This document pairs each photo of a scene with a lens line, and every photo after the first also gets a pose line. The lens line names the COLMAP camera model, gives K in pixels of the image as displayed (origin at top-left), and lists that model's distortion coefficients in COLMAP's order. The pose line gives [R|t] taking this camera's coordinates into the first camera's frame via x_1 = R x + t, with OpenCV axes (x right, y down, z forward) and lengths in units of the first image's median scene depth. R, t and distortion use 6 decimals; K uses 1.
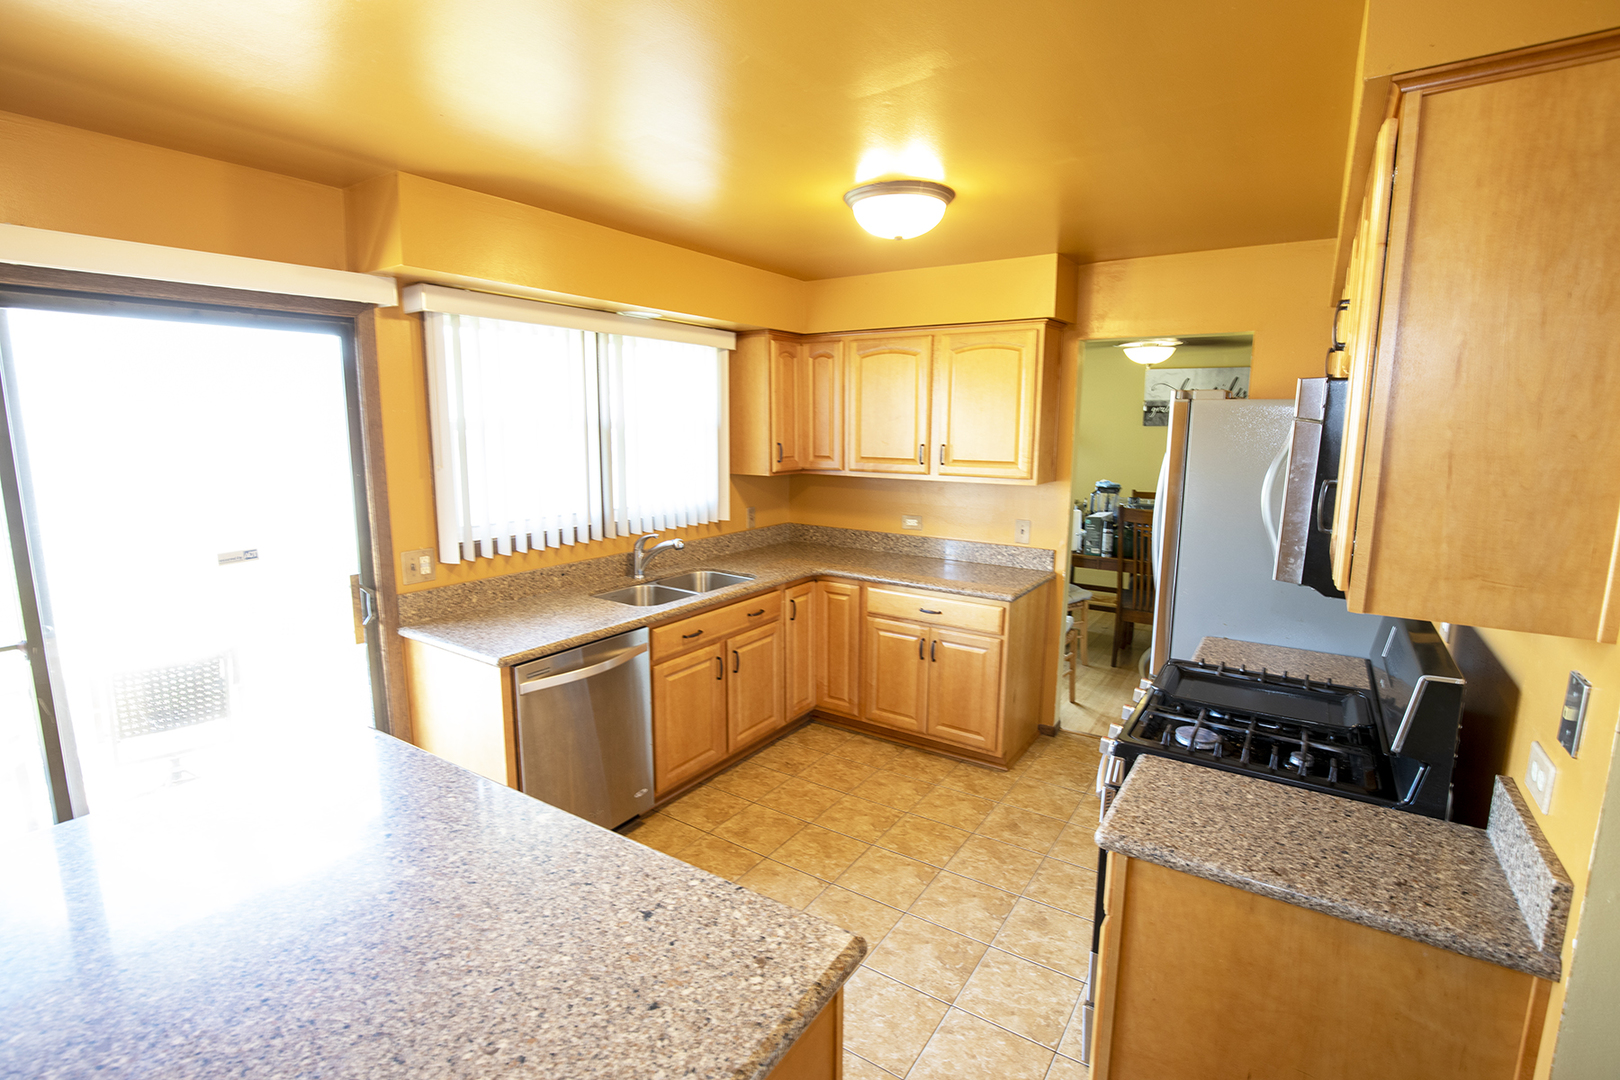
lens RADIAL K [[740.6, 0, 815.6], [0, 740.6, 528.9], [0, 0, 1]] dist [-0.029795, 0.002069]
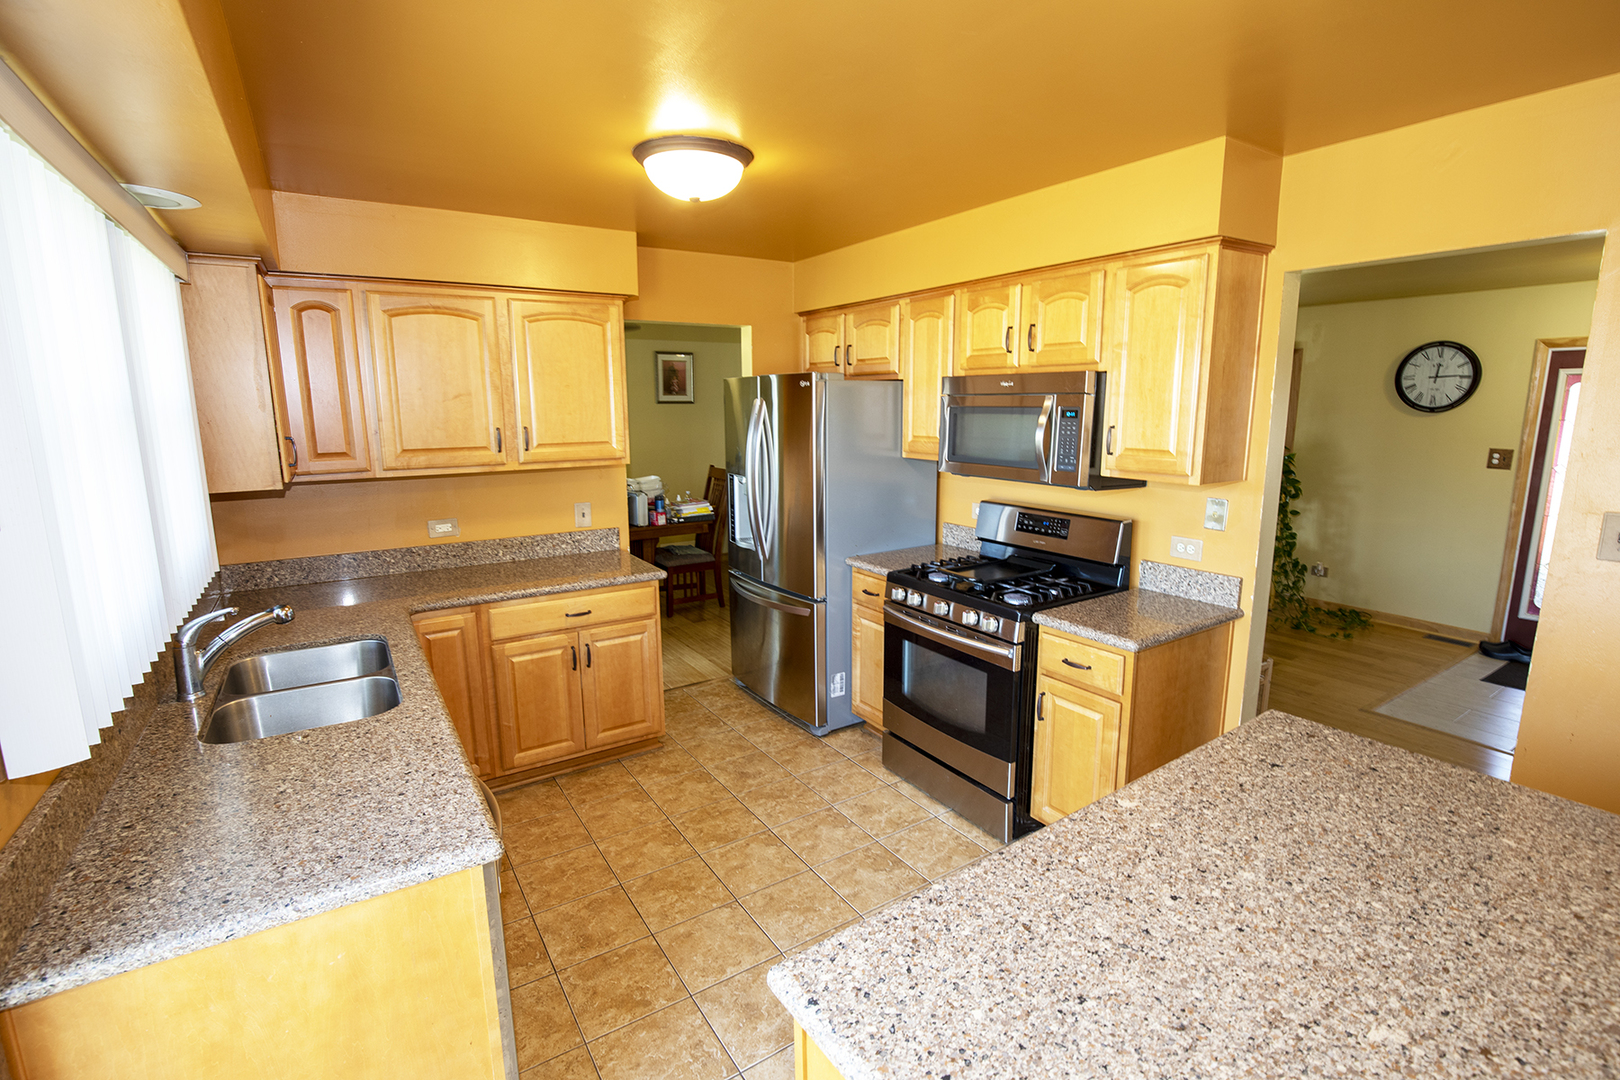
lens RADIAL K [[740.6, 0, 817.9], [0, 740.6, 530.3], [0, 0, 1]] dist [-0.029795, 0.002069]
pose [[0.387528, -0.161713, 0.907563, -0.536364], [0.139970, 0.983401, 0.115460, -0.050936], [-0.911170, 0.082288, 0.403731, 0.379077]]
